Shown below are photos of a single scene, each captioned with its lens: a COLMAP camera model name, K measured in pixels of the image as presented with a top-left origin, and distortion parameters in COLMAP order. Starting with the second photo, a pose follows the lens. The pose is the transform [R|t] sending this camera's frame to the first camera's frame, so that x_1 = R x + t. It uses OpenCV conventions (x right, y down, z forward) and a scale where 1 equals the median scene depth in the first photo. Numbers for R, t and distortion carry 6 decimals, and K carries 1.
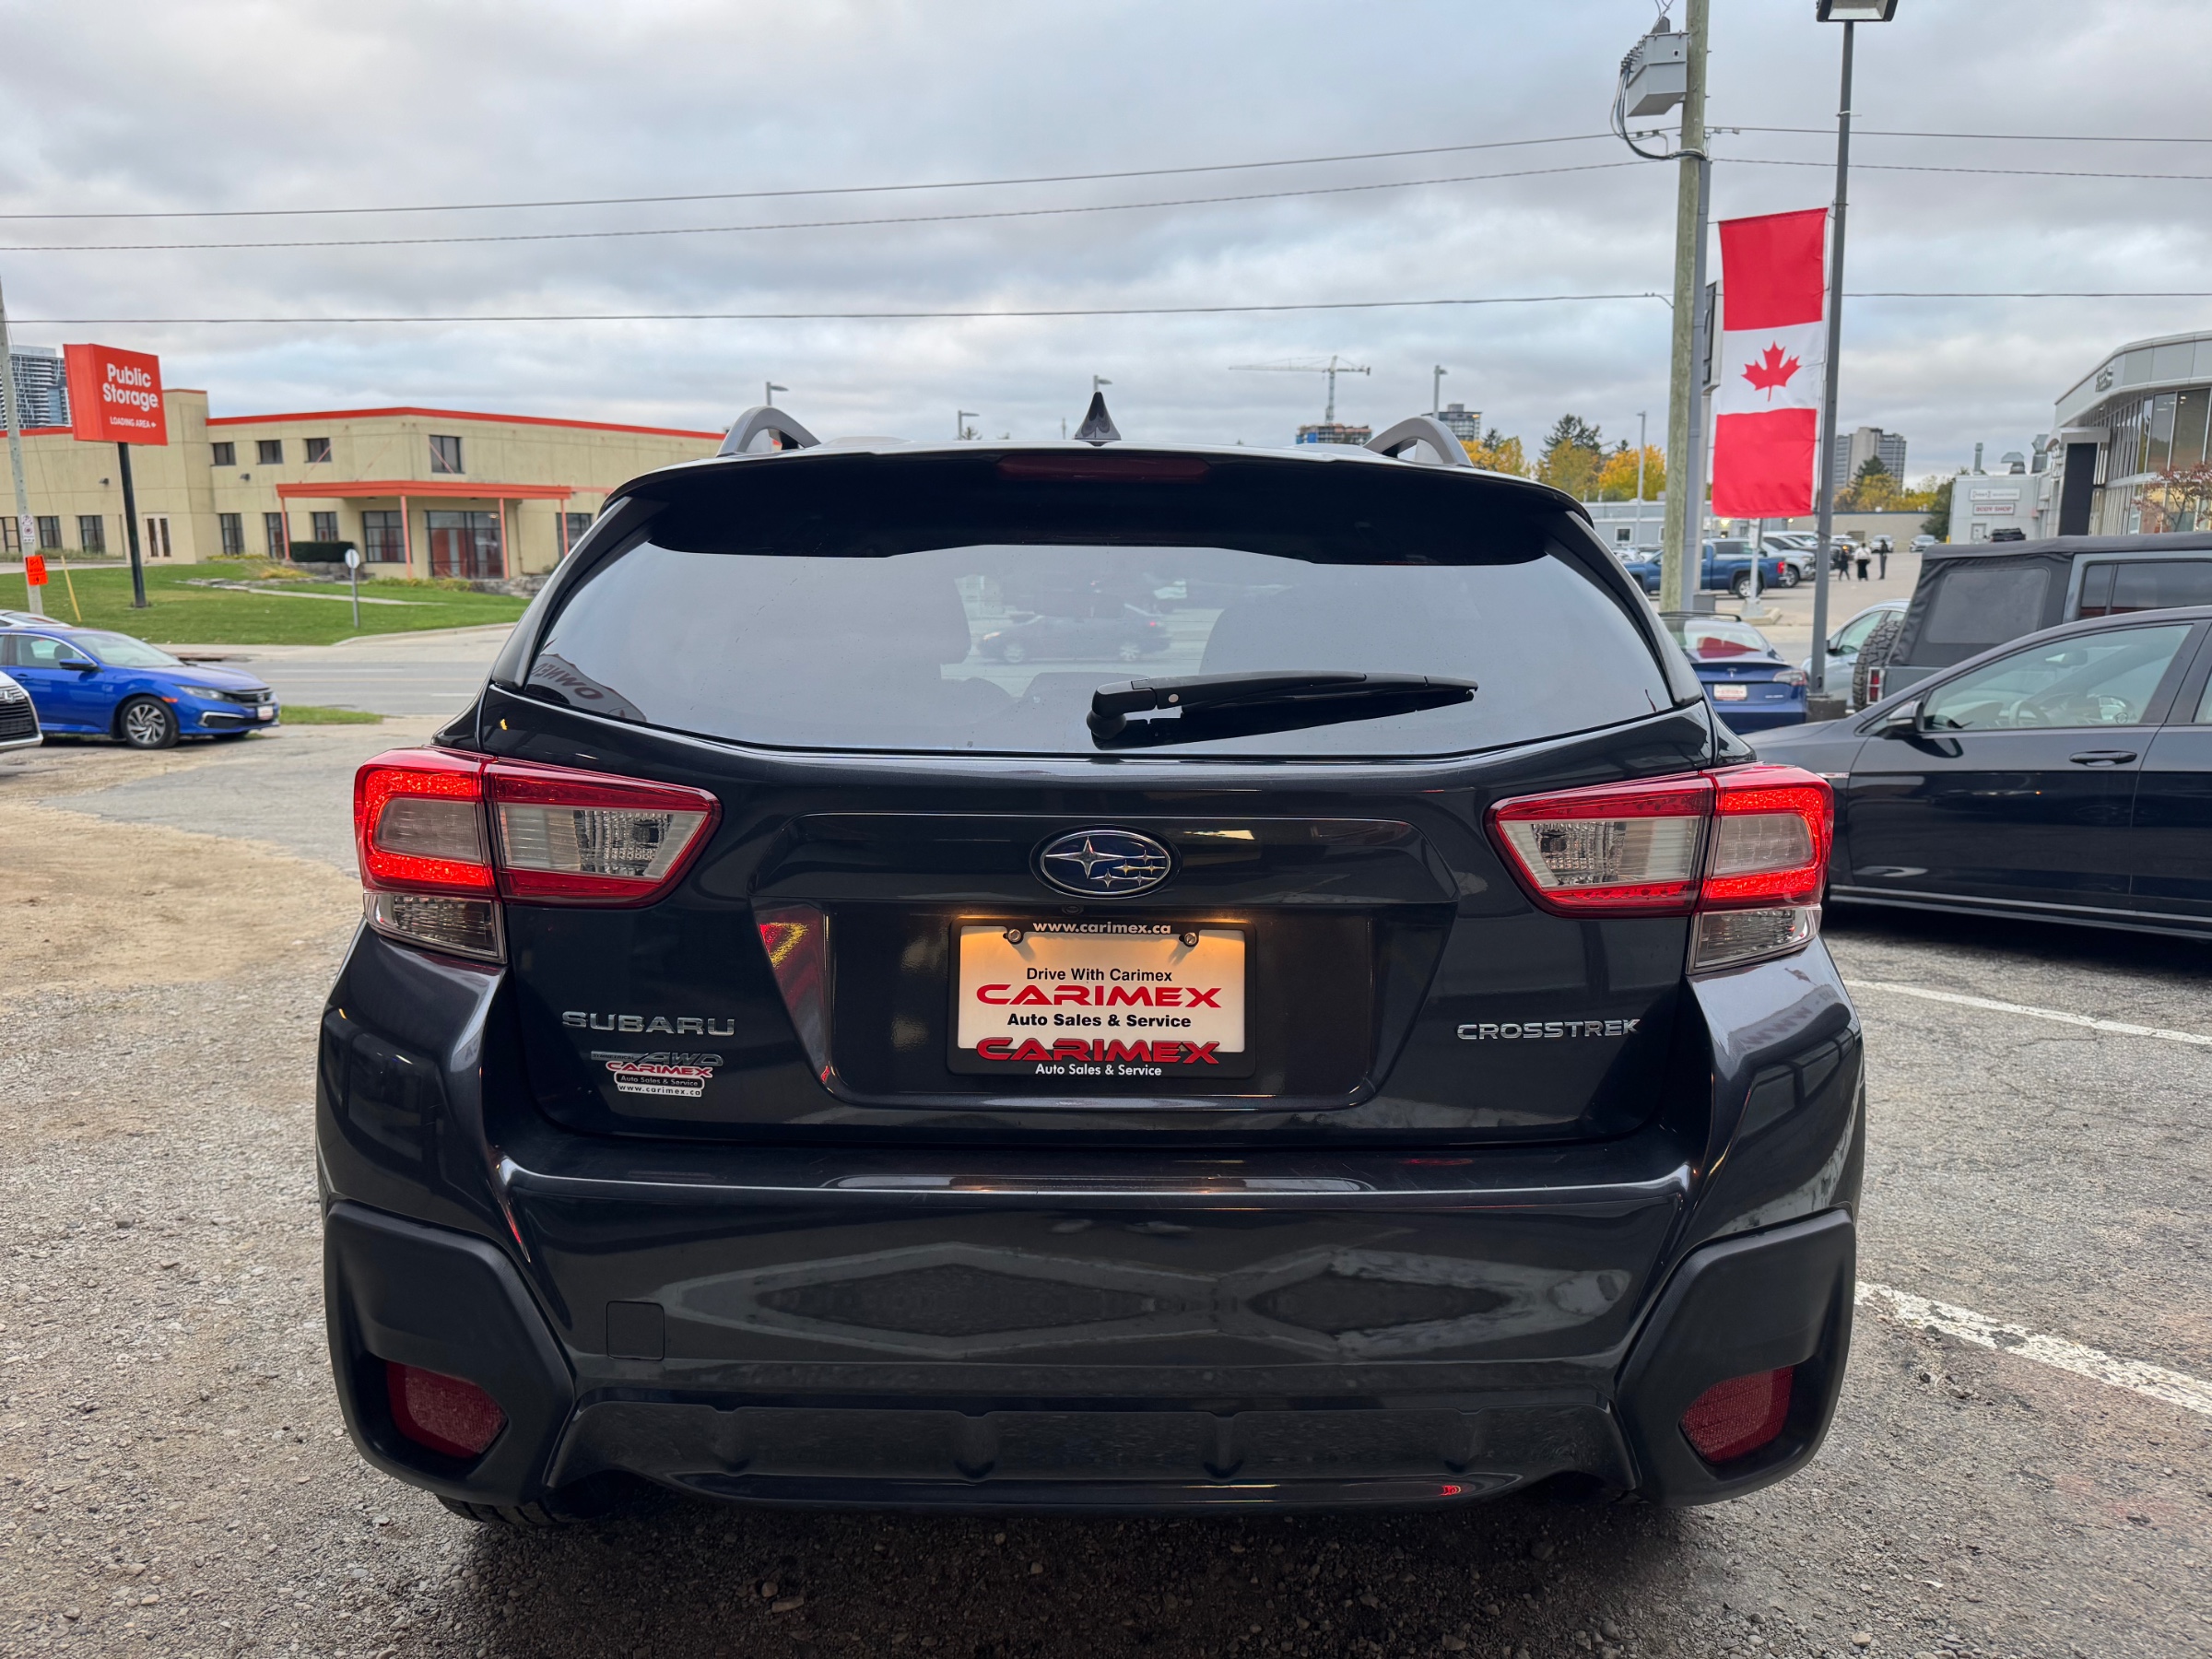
lens RADIAL K [[1589.4, 0, 1113.0], [0, 1589.4, 770.1], [0, 0, 1]] dist [0.127326, -0.171480]
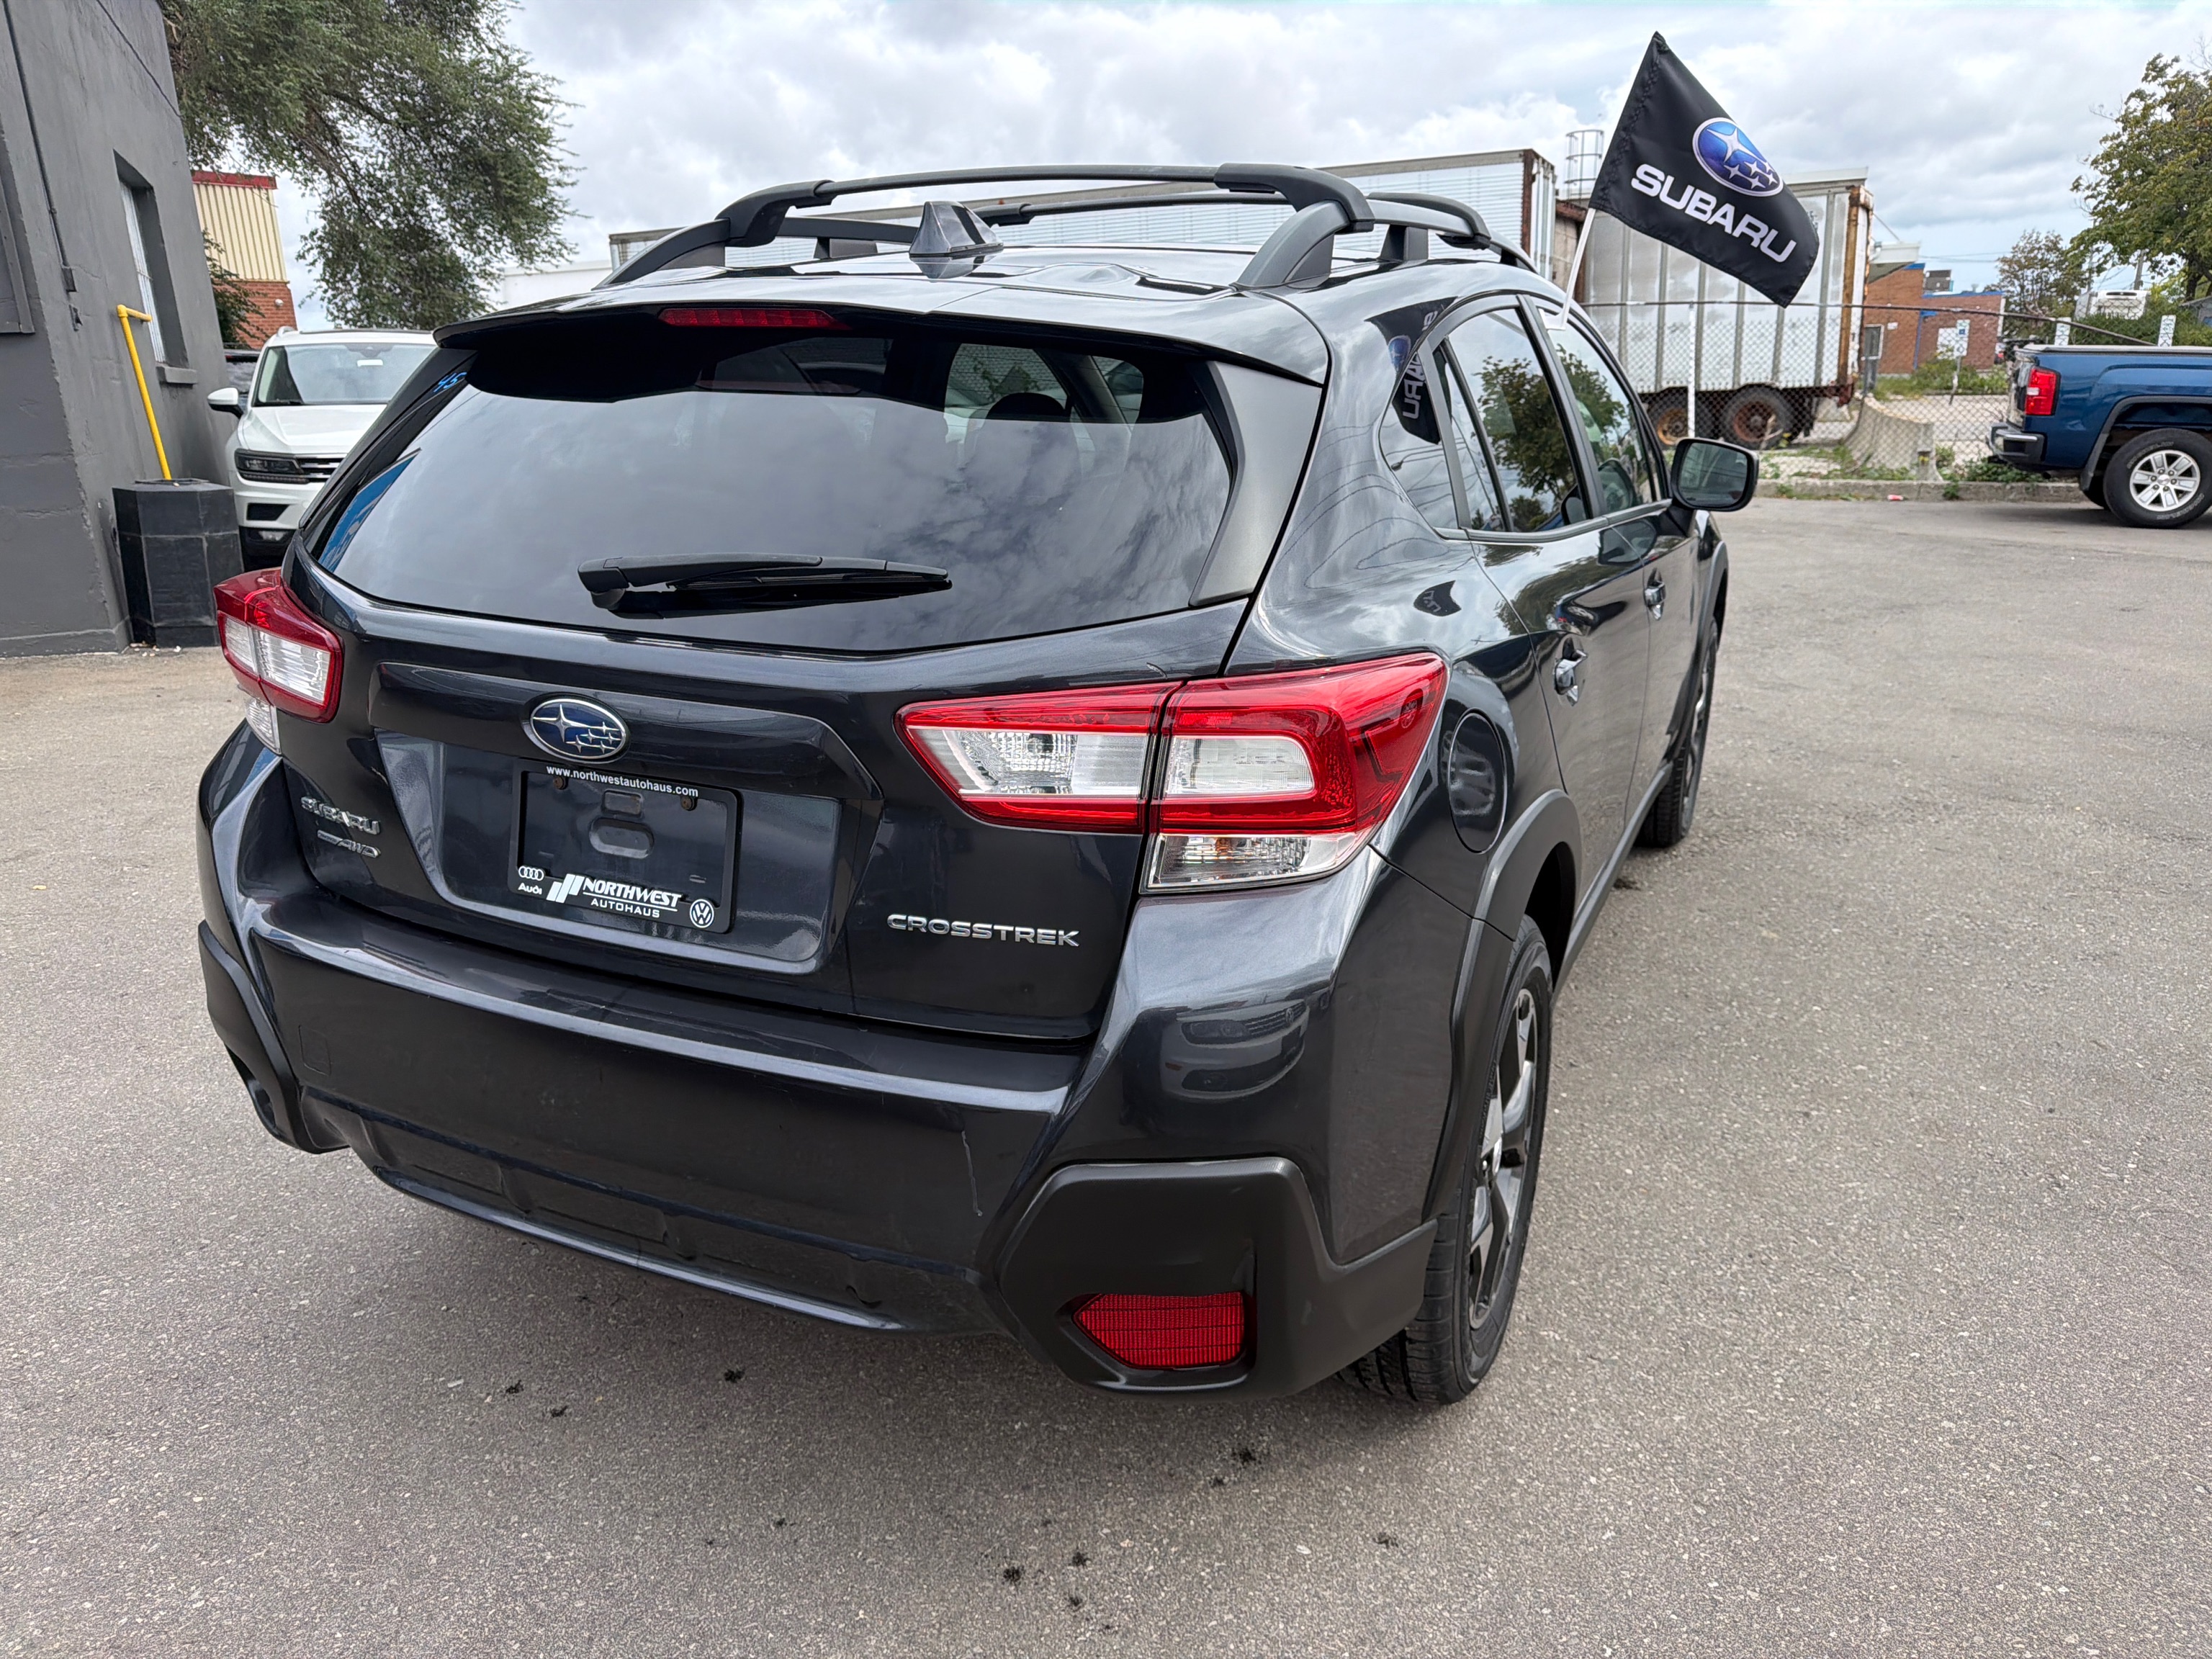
lens RADIAL K [[1586.9, 0, 1106.0], [0, 1586.9, 829.5], [0, 0, 1]] dist [0.022065, -0.023658]
pose [[0.906268, 0.130080, -0.402191, 0.743407], [-0.031938, 0.969825, 0.241703, -0.144875], [0.421495, -0.206202, 0.883075, 0.169148]]
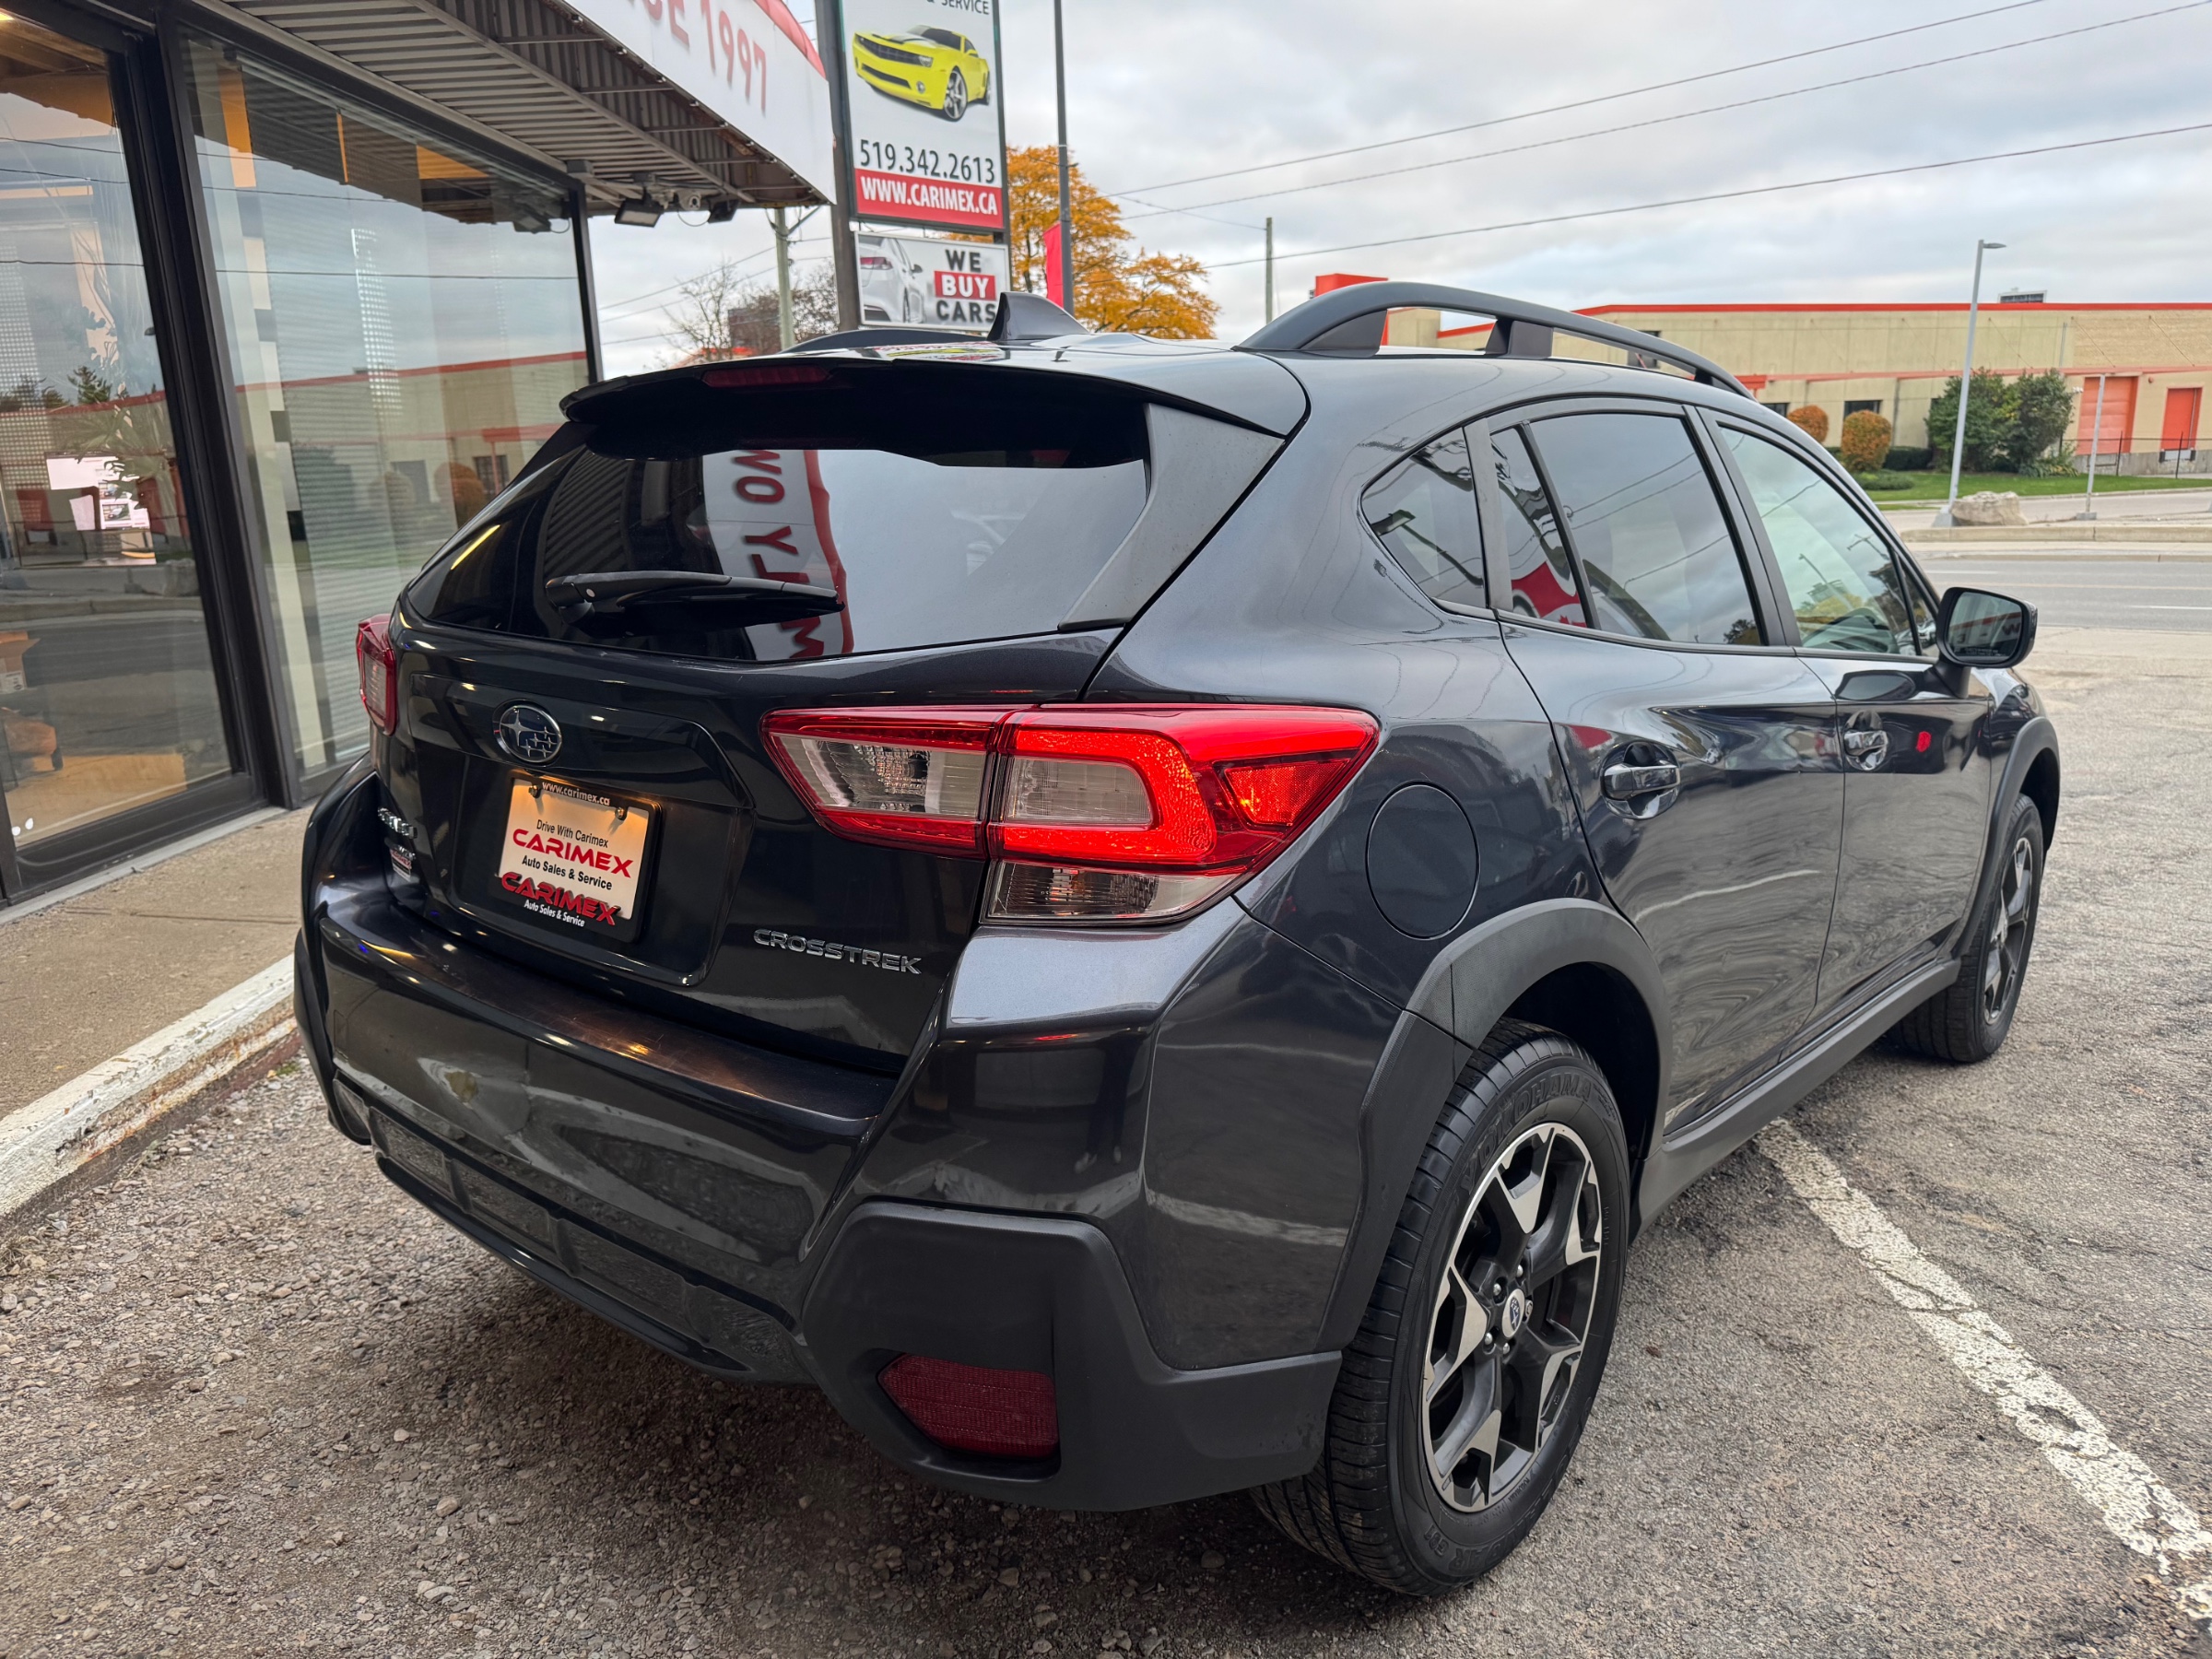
lens RADIAL K [[1586.9, 0, 1106.0], [0, 1586.9, 829.5], [0, 0, 1]] dist [0.022065, -0.023658]
pose [[0.750974, 0.135472, -0.646285, 1.026657], [-0.068687, 0.989446, 0.127591, -0.048026], [0.656749, -0.051426, 0.752354, 0.388226]]
